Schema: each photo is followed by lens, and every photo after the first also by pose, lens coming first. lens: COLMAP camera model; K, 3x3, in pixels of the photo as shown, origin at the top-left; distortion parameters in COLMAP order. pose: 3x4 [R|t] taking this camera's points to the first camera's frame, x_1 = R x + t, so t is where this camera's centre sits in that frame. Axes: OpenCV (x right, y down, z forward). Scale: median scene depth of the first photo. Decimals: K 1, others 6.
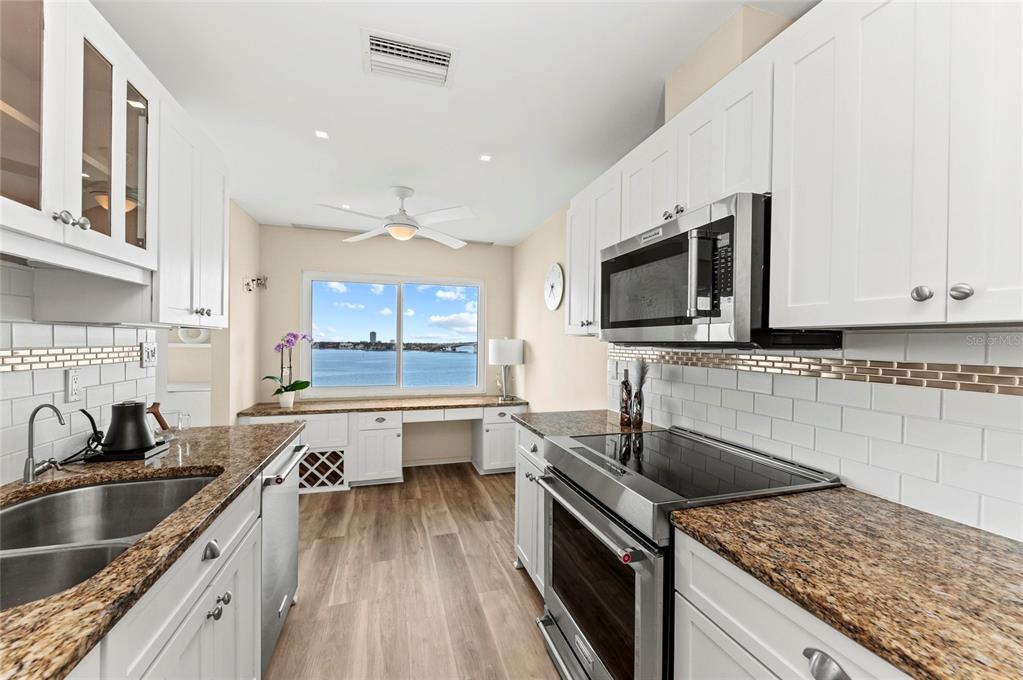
lens RADIAL K [[399.6, 0, 514.0], [0, 399.6, 348.1], [0, 0, 1]] dist [0.006071, -0.001088]
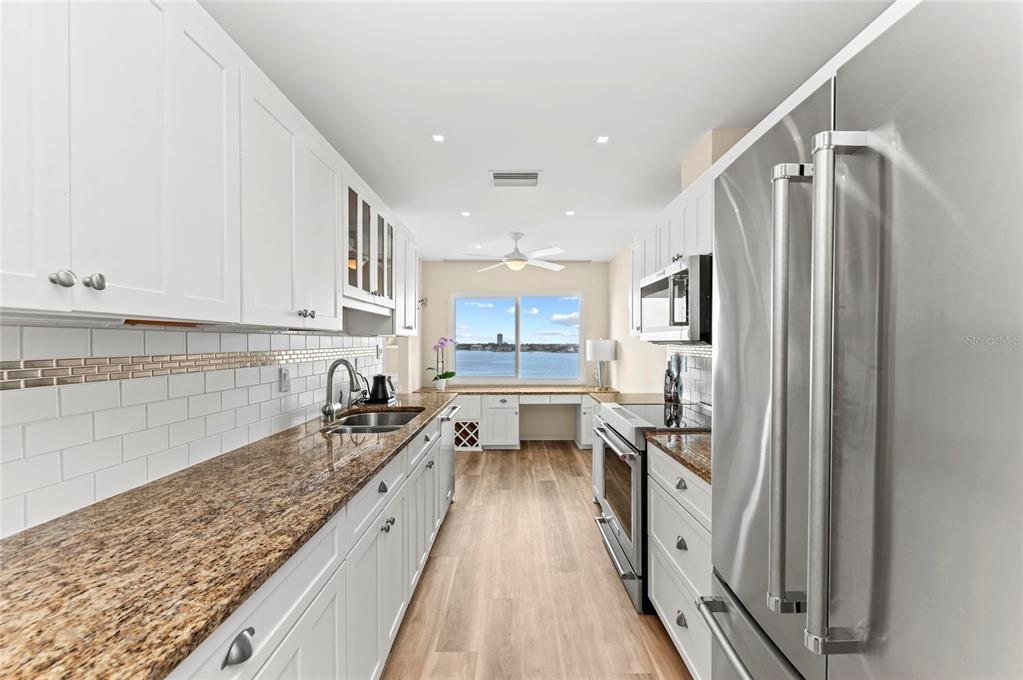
lens RADIAL K [[399.6, 0, 515.8], [0, 399.6, 347.4], [0, 0, 1]] dist [0.006071, -0.001088]
pose [[0.955478, -0.007980, -0.294956, 0.106846], [0.007007, 0.999966, -0.004354, 0.005028], [0.294981, 0.002094, 0.955501, -0.279959]]
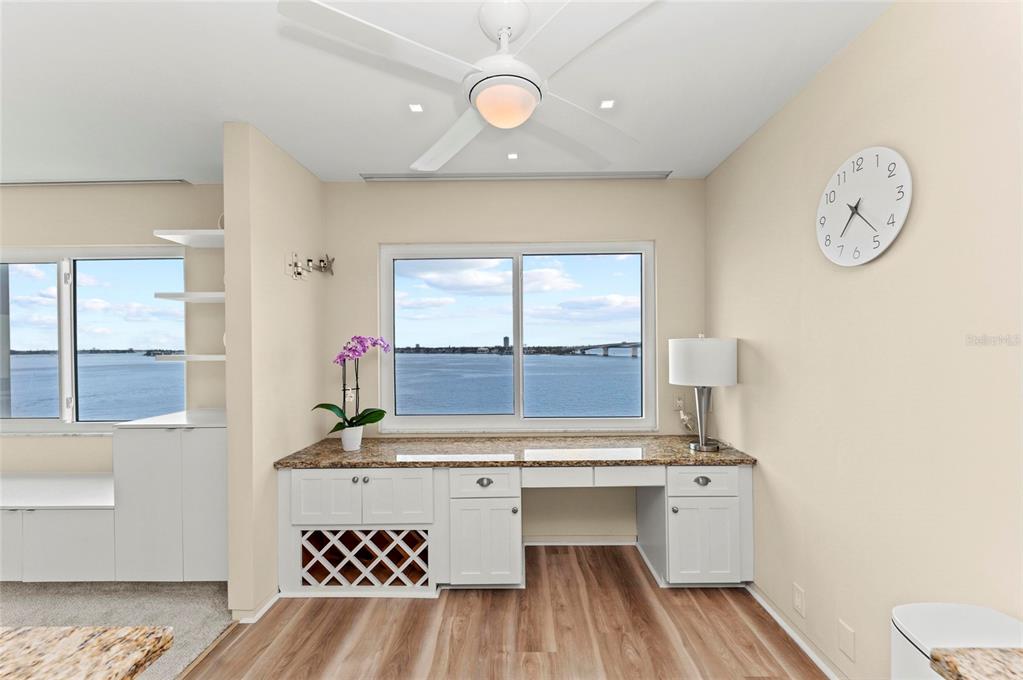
lens RADIAL K [[399.6, 0, 518.2], [0, 399.6, 350.4], [0, 0, 1]] dist [0.006071, -0.001088]
pose [[0.952241, -0.016123, -0.304923, -0.110099], [0.015578, 0.999870, -0.004220, -0.008783], [0.304951, -0.000731, 0.952368, 0.473062]]
